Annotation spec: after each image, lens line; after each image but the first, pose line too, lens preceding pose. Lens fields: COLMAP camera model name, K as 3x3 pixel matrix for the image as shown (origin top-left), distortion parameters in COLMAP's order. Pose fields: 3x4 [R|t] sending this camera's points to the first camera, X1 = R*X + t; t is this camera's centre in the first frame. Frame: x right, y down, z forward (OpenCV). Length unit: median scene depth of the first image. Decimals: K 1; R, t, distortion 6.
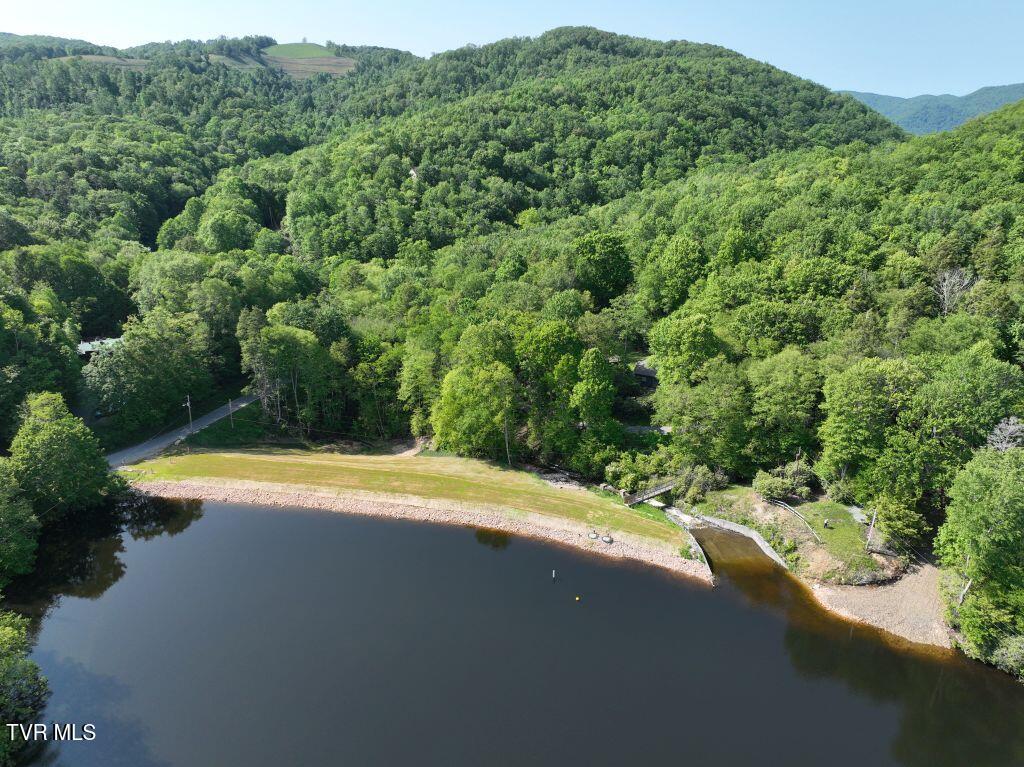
lens RADIAL K [[719.0, 0, 514.7], [0, 719.0, 379.7], [0, 0, 1]] dist [0.002226, 0.008666]
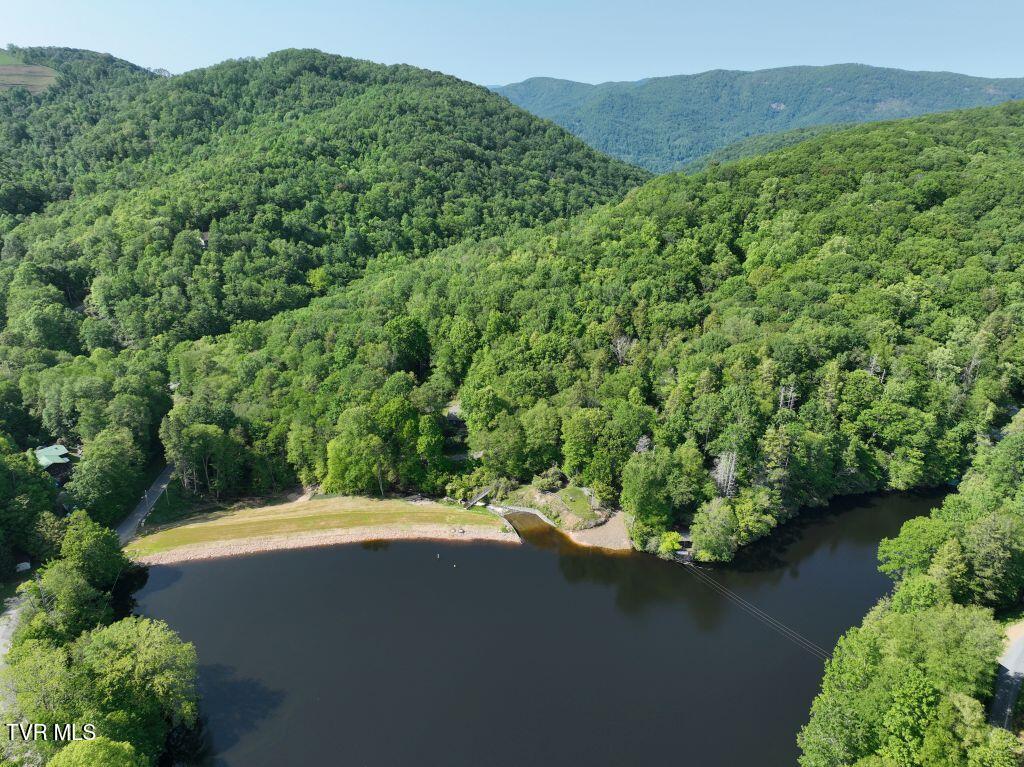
lens RADIAL K [[719.0, 0, 514.7], [0, 719.0, 379.7], [0, 0, 1]] dist [0.002226, 0.008666]
pose [[0.934107, -0.135091, 0.330446, -0.205541], [0.126424, 0.990829, 0.047688, -0.156626], [-0.333858, -0.002770, 0.942619, -0.519694]]
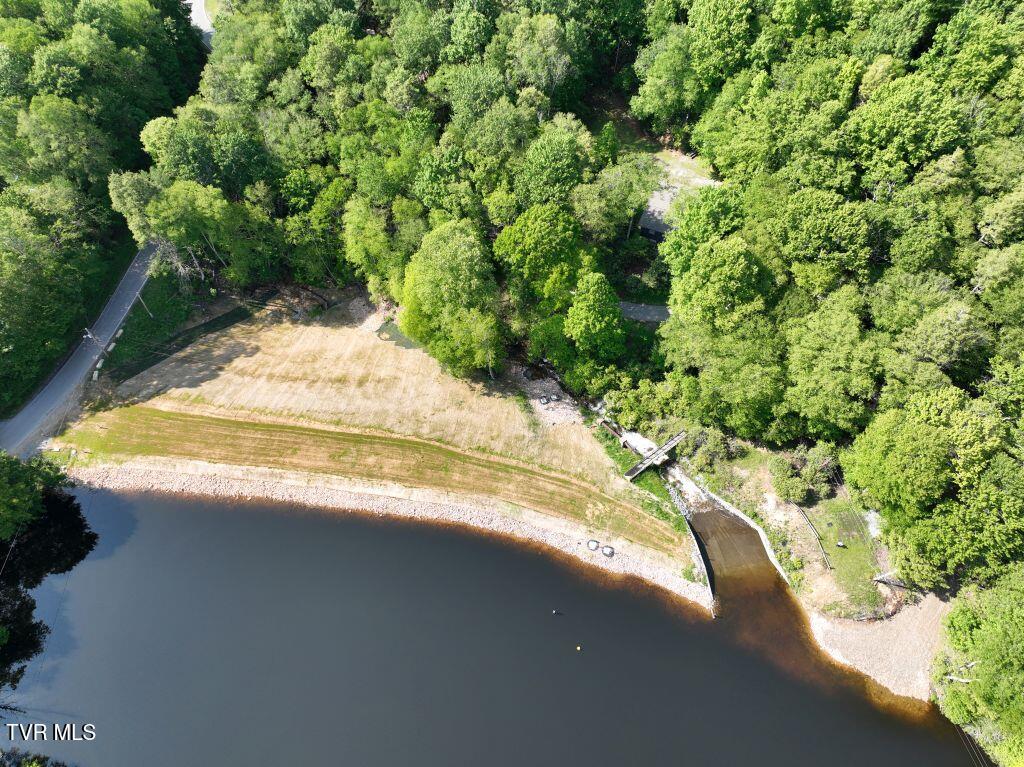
lens RADIAL K [[719.0, 0, 514.7], [0, 719.0, 379.7], [0, 0, 1]] dist [0.002226, 0.008666]
pose [[0.997805, -0.056668, 0.034275, -0.010059], [0.022106, 0.772840, 0.634215, -0.405292], [-0.062429, -0.632065, 0.772396, 0.301532]]
